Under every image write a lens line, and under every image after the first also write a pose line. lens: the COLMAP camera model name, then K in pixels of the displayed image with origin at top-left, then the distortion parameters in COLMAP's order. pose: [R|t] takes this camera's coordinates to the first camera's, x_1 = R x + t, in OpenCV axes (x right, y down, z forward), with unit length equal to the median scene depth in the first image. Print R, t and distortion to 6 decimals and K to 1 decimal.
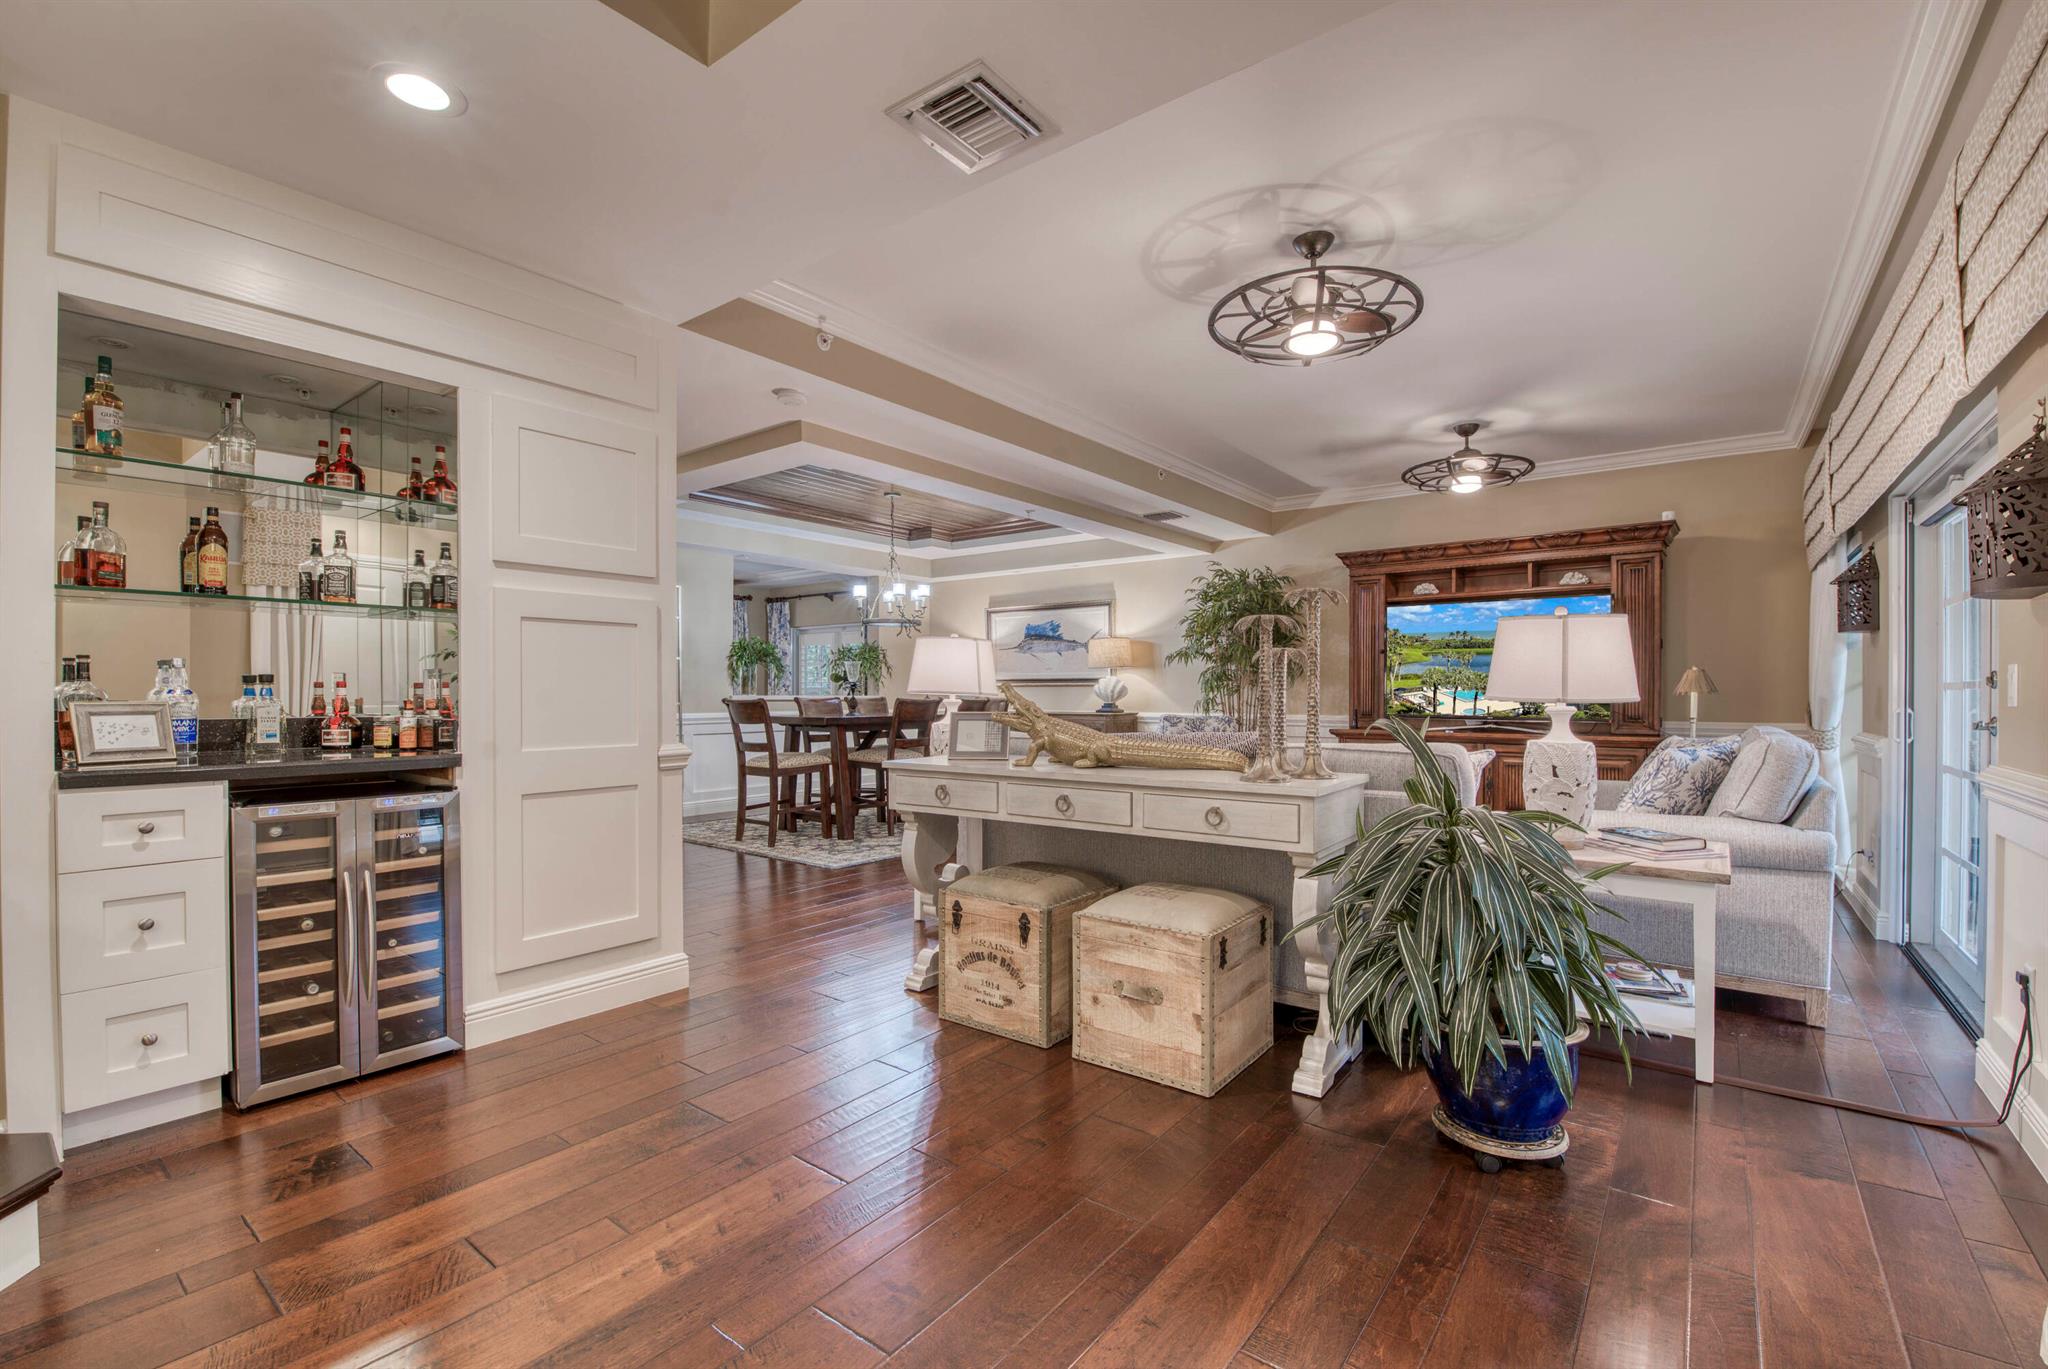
lens RADIAL K [[883.9, 0, 1051.2], [0, 883.9, 704.2], [0, 0, 1]] dist [-0.008266, -0.006810]
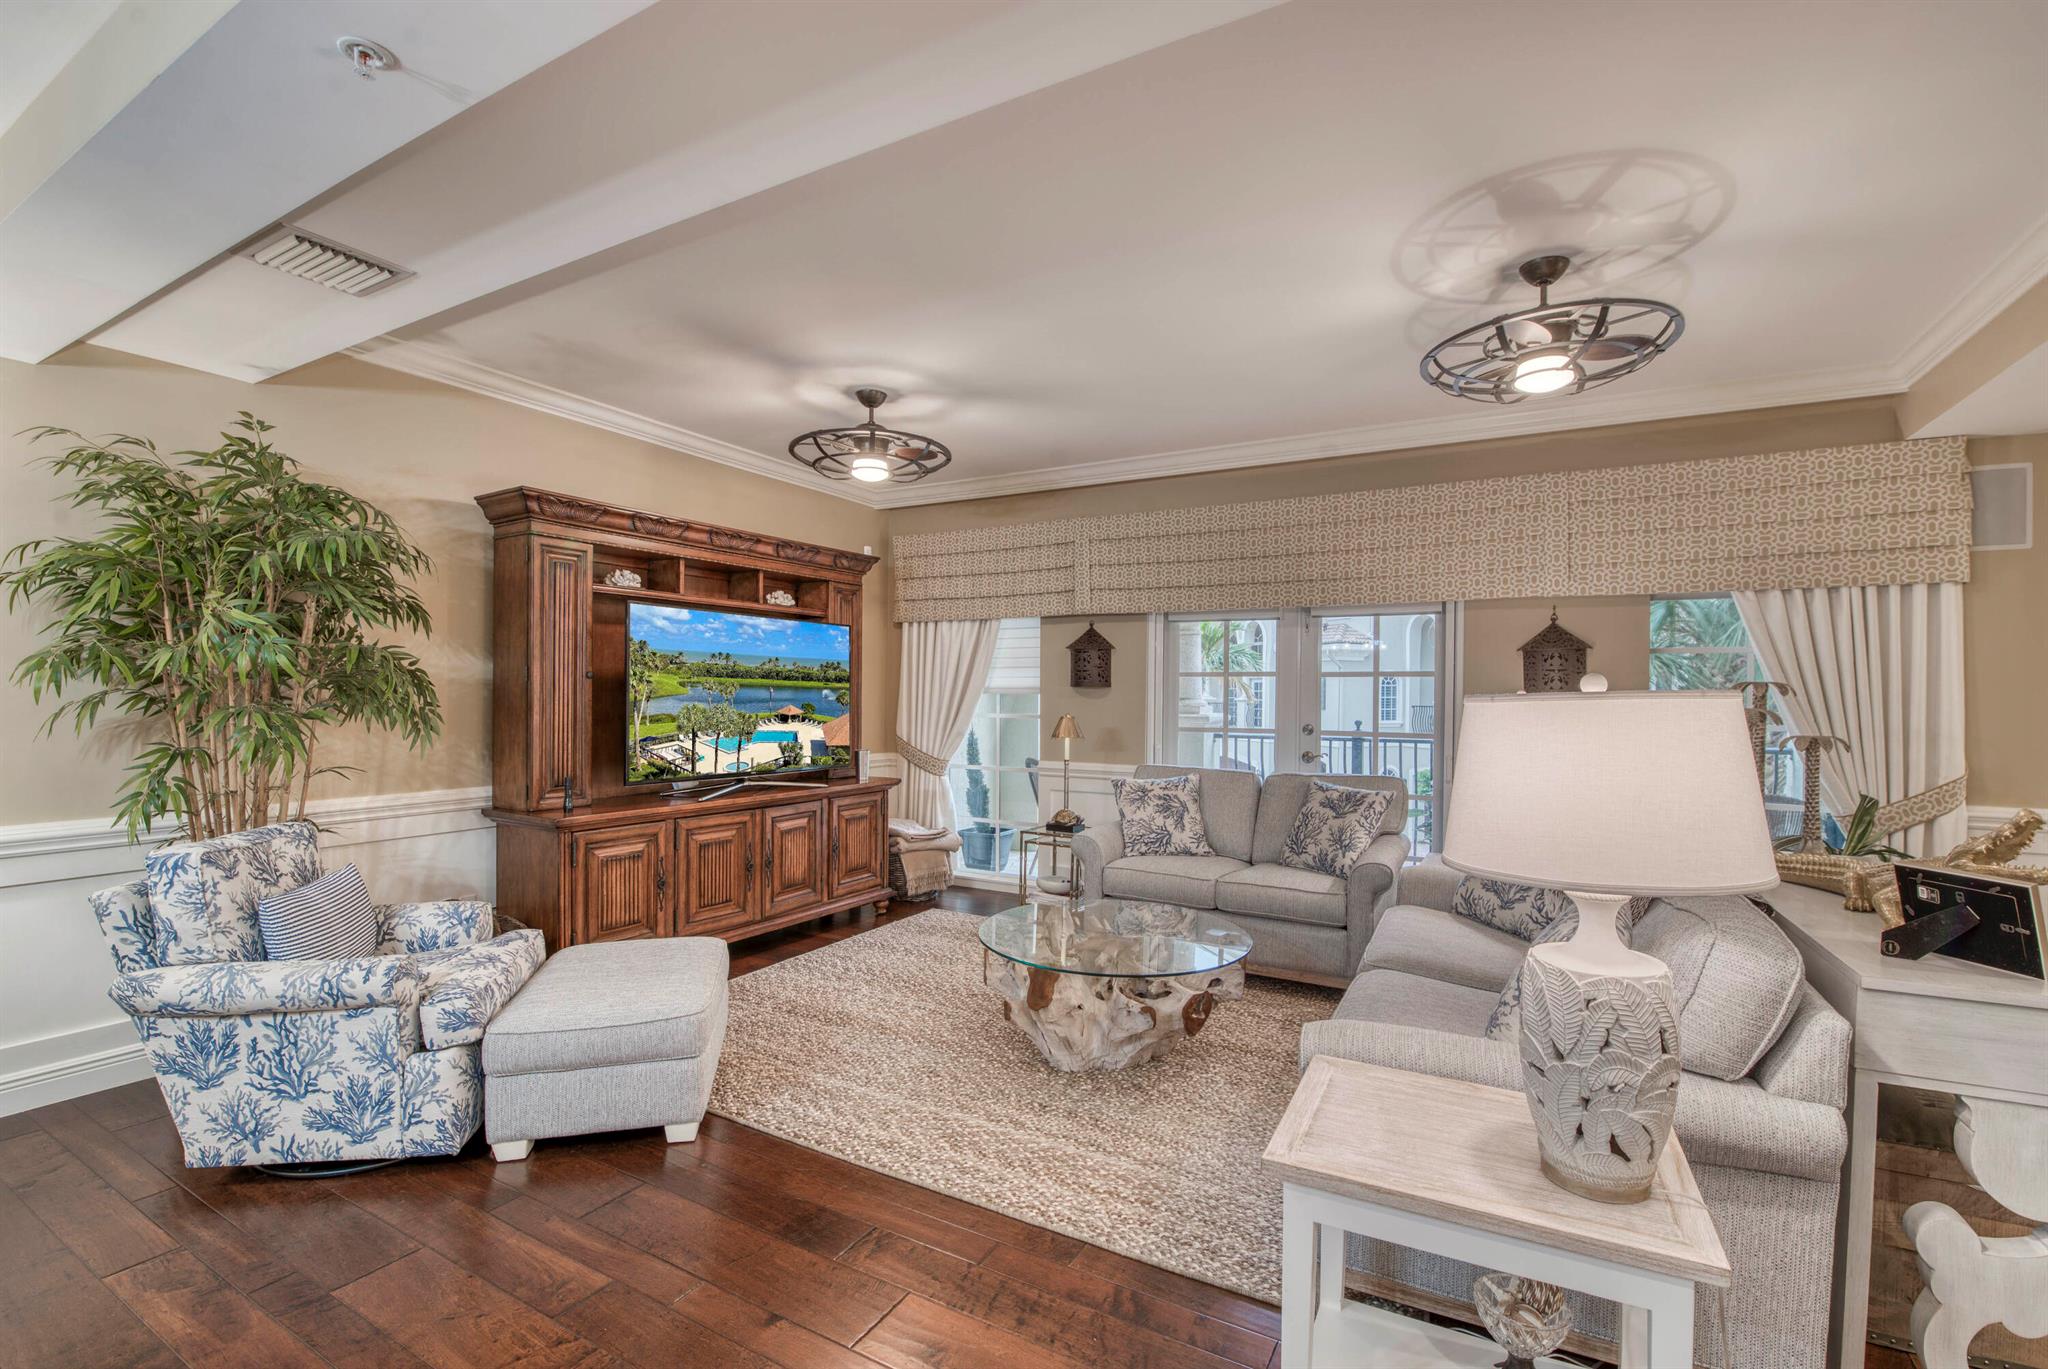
lens RADIAL K [[883.9, 0, 1043.1], [0, 883.9, 700.3], [0, 0, 1]] dist [-0.008266, -0.006810]
pose [[-0.138499, -0.009283, 0.990319, -0.499990], [0.004181, 0.999942, 0.009957, -0.095810], [-0.990354, 0.005520, -0.138453, 1.579743]]
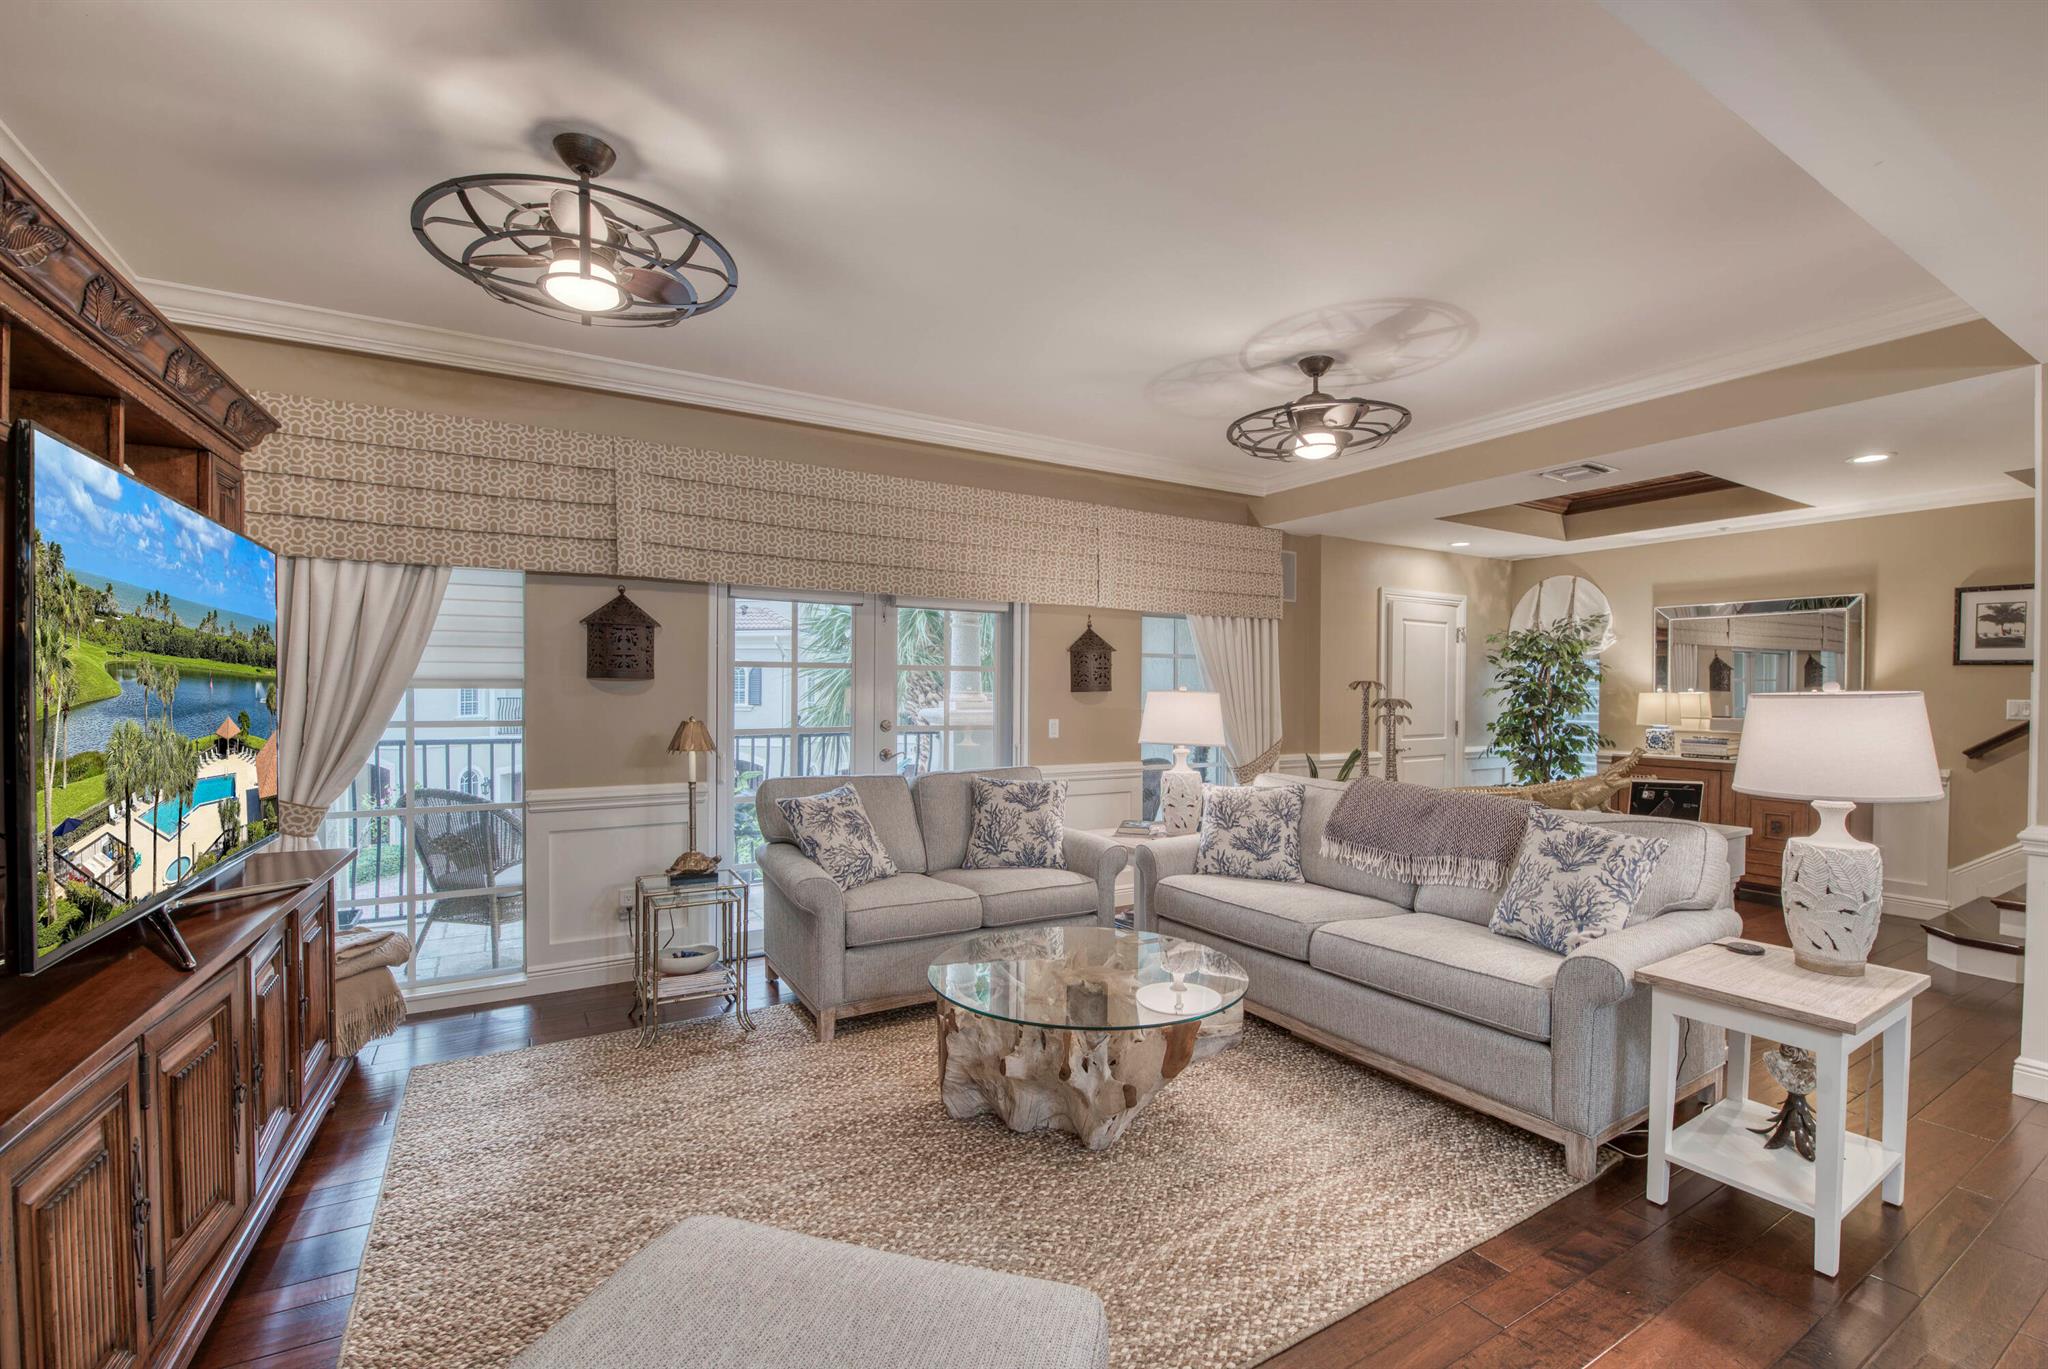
lens RADIAL K [[883.9, 0, 1052.7], [0, 883.9, 698.2], [0, 0, 1]] dist [-0.008266, -0.006810]
pose [[-0.928046, -0.009362, 0.372347, 0.177263], [-0.001499, 0.999770, 0.021401, -0.104009], [-0.372462, 0.019303, -0.927847, 2.154664]]
